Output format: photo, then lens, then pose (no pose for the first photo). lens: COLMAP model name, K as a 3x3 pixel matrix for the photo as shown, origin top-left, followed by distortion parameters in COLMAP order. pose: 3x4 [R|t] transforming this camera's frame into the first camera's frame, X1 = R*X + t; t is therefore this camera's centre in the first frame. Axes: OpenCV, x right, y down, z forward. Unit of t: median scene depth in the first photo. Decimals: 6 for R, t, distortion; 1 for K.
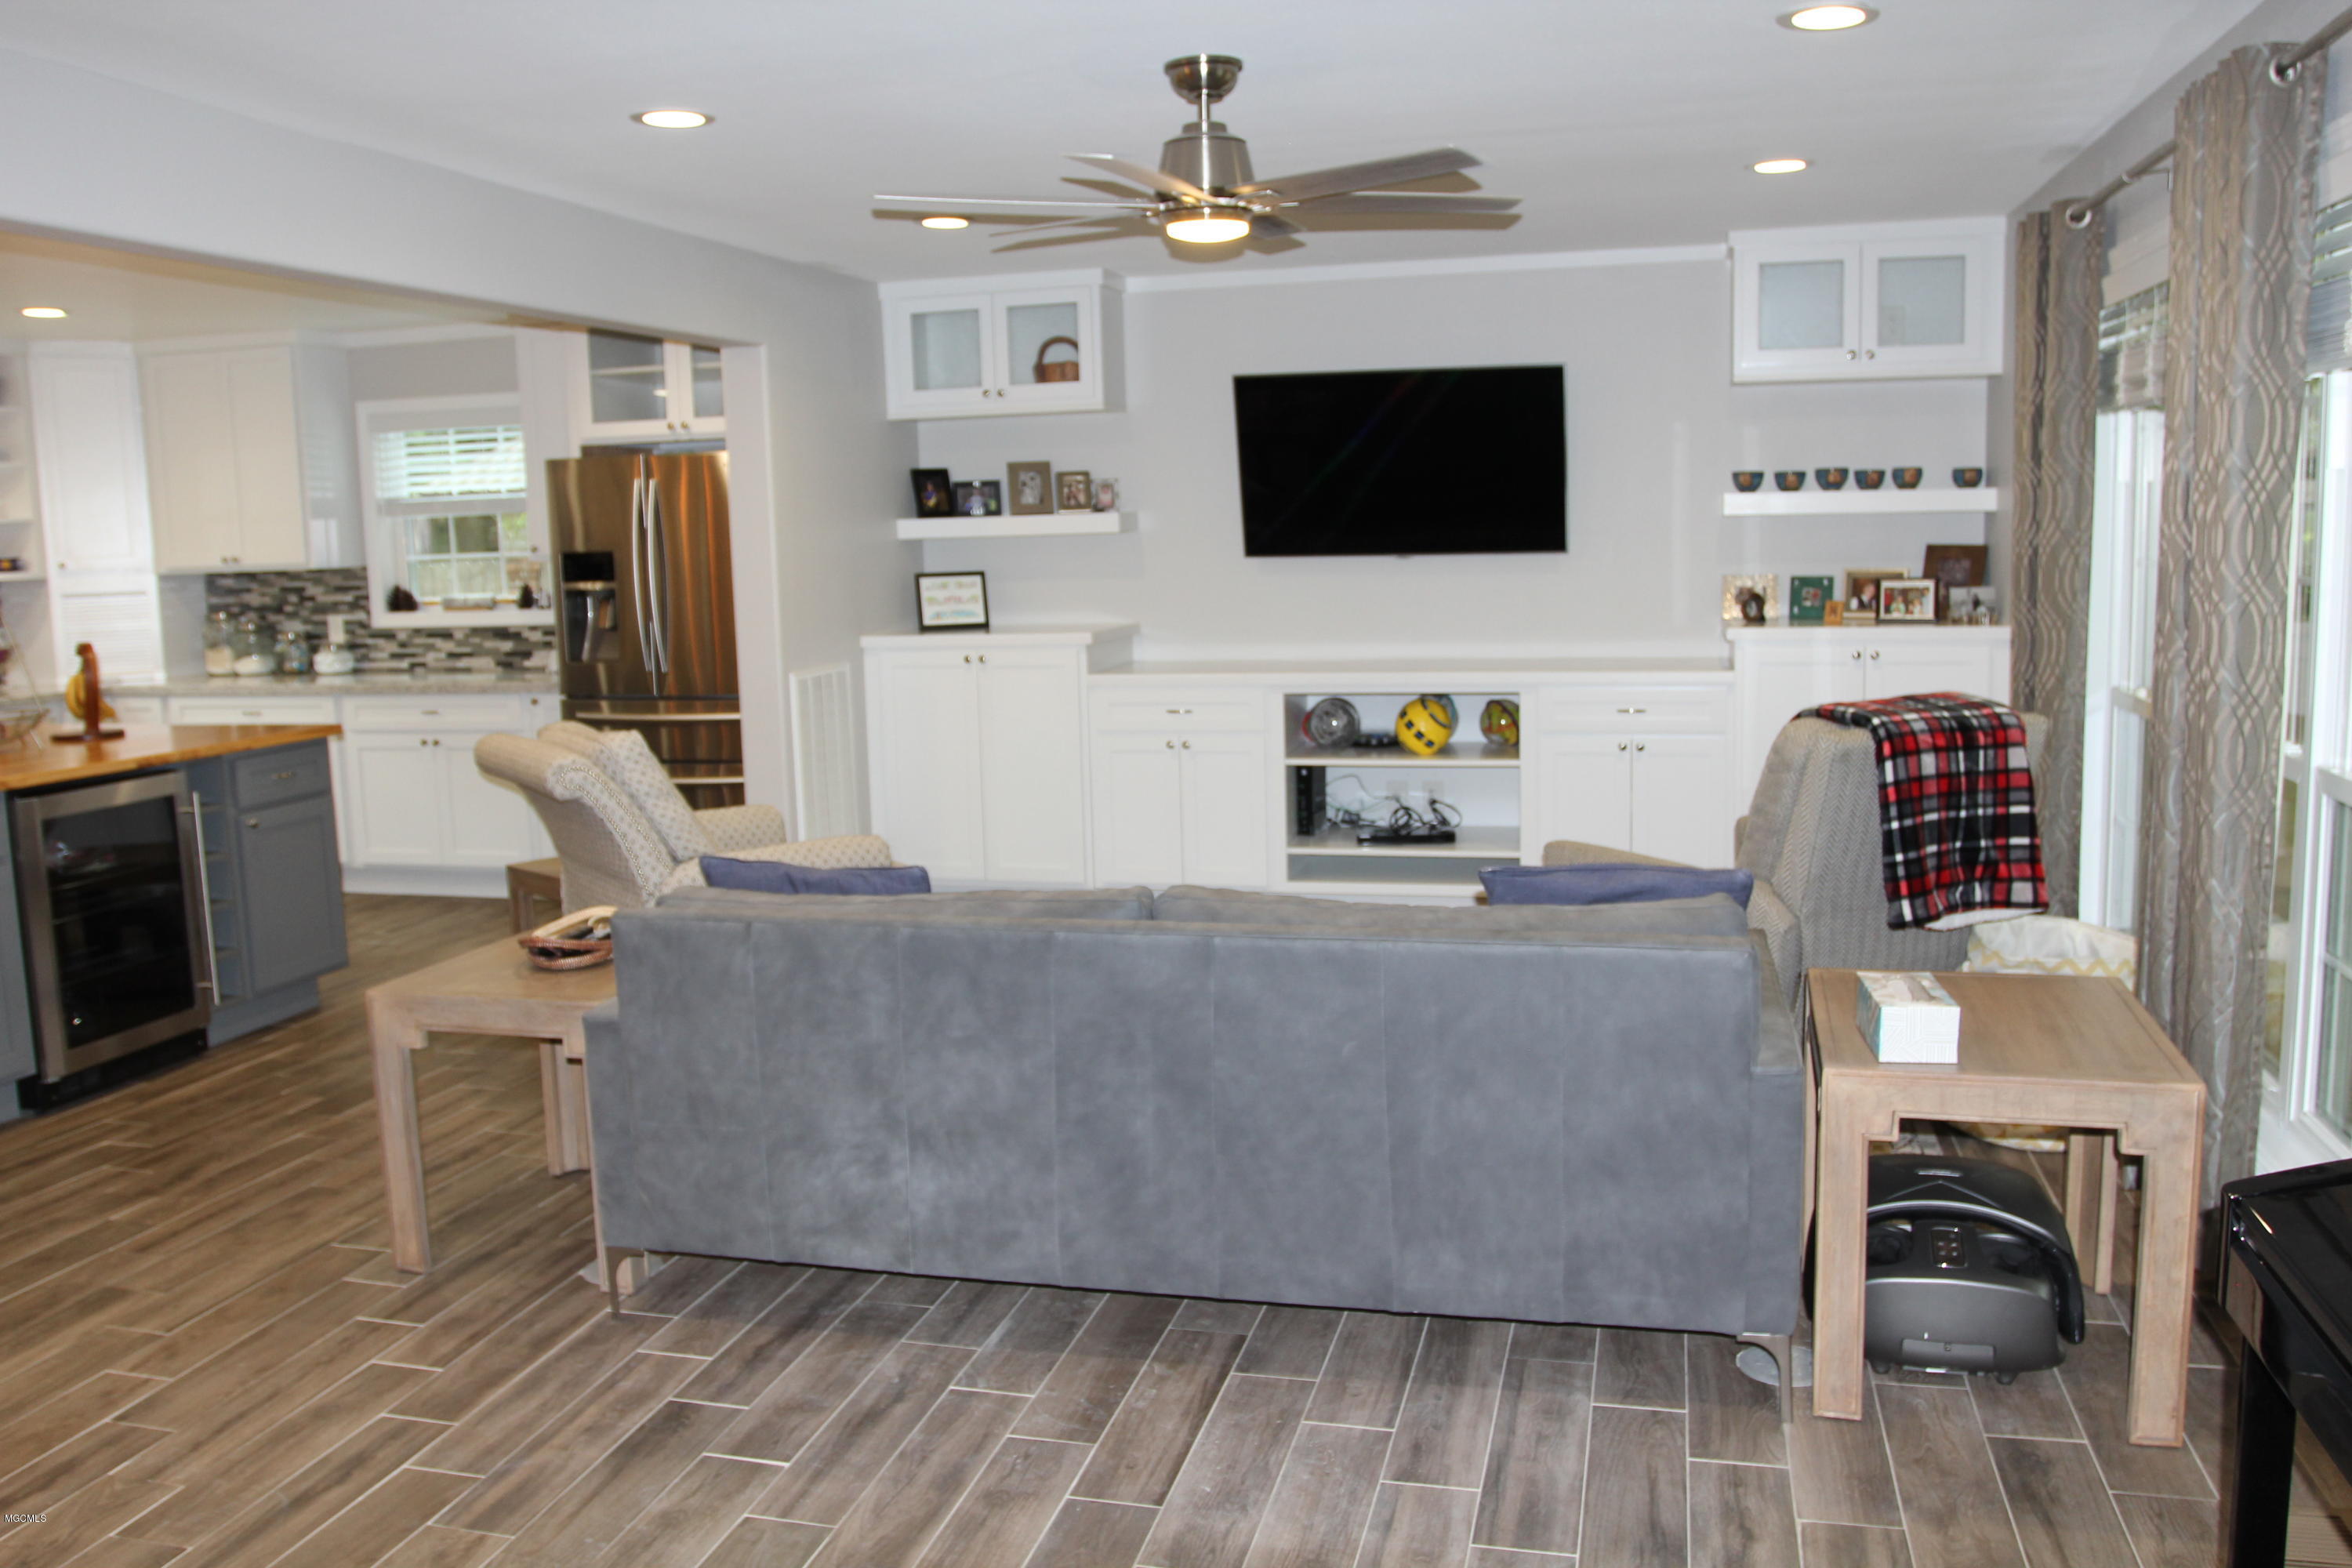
lens RADIAL K [[1842.5, 0, 1187.0], [0, 1842.5, 770.4], [0, 0, 1]] dist [-0.096966, 0.062669]
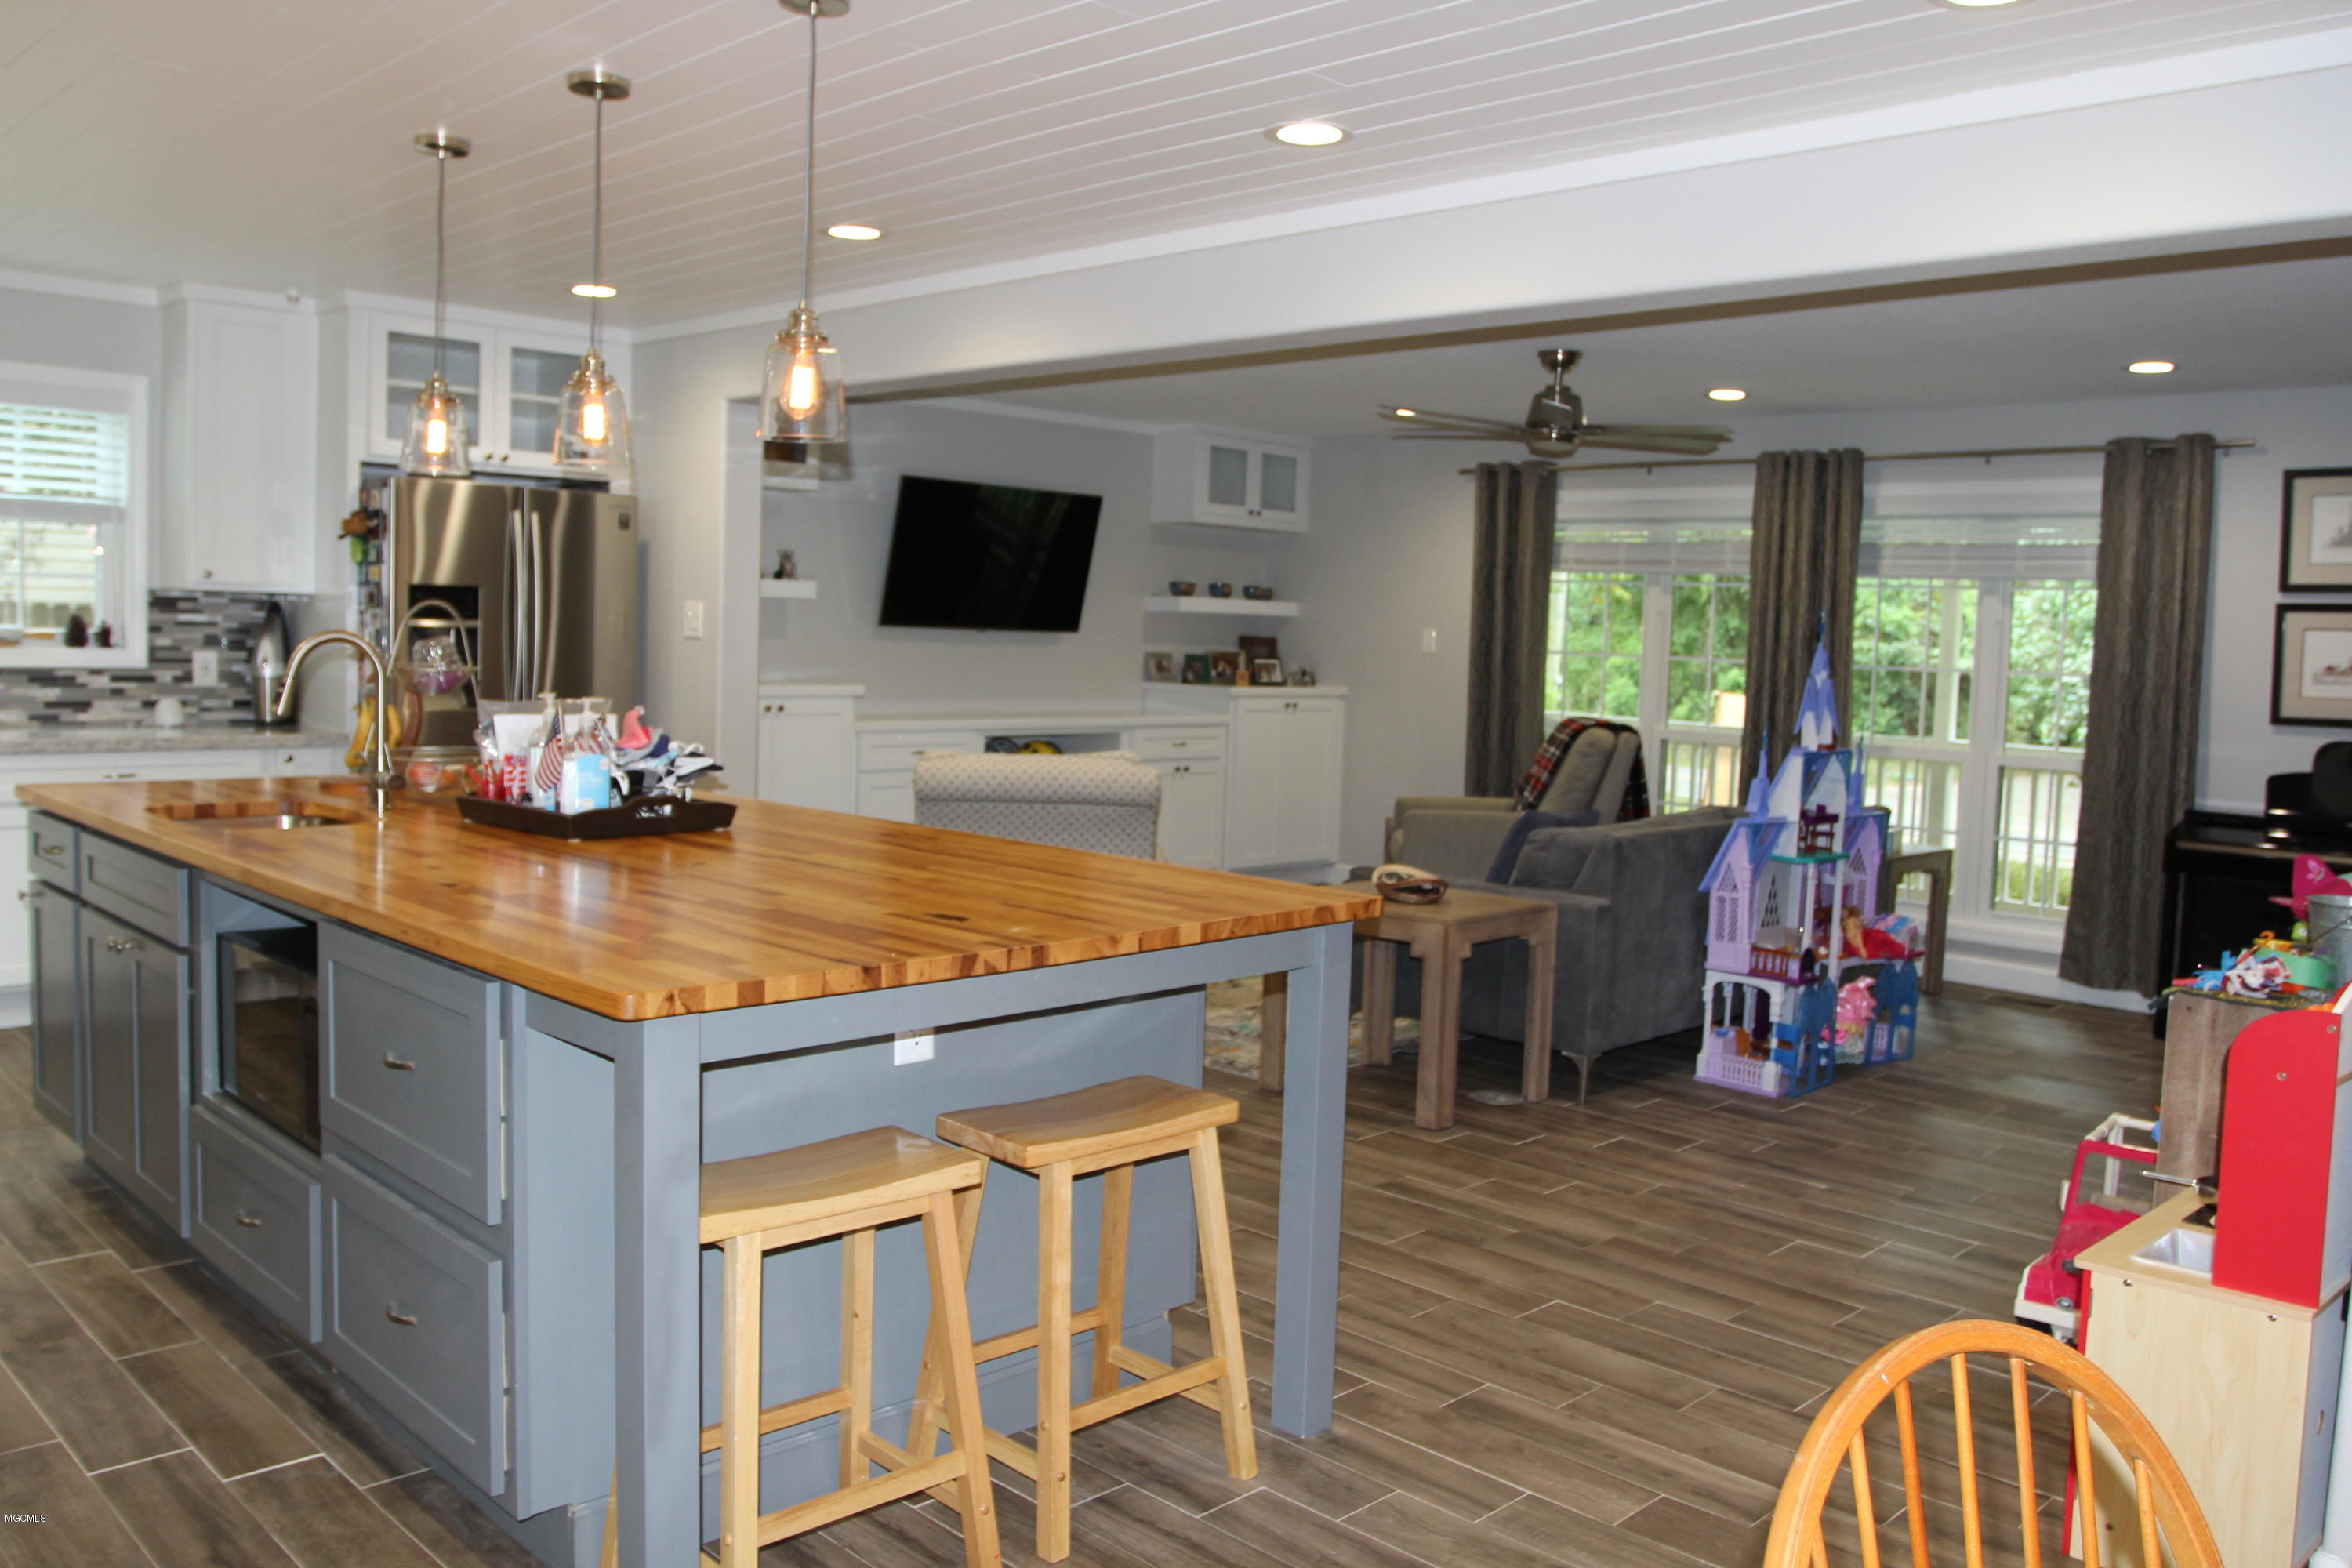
lens RADIAL K [[1842.5, 0, 1187.0], [0, 1842.5, 770.4], [0, 0, 1]] dist [-0.096966, 0.062669]
pose [[0.500768, -0.022677, 0.865284, -1.169663], [0.067785, 0.997614, -0.013085, 0.009131], [-0.862923, 0.065206, 0.501110, 0.311590]]
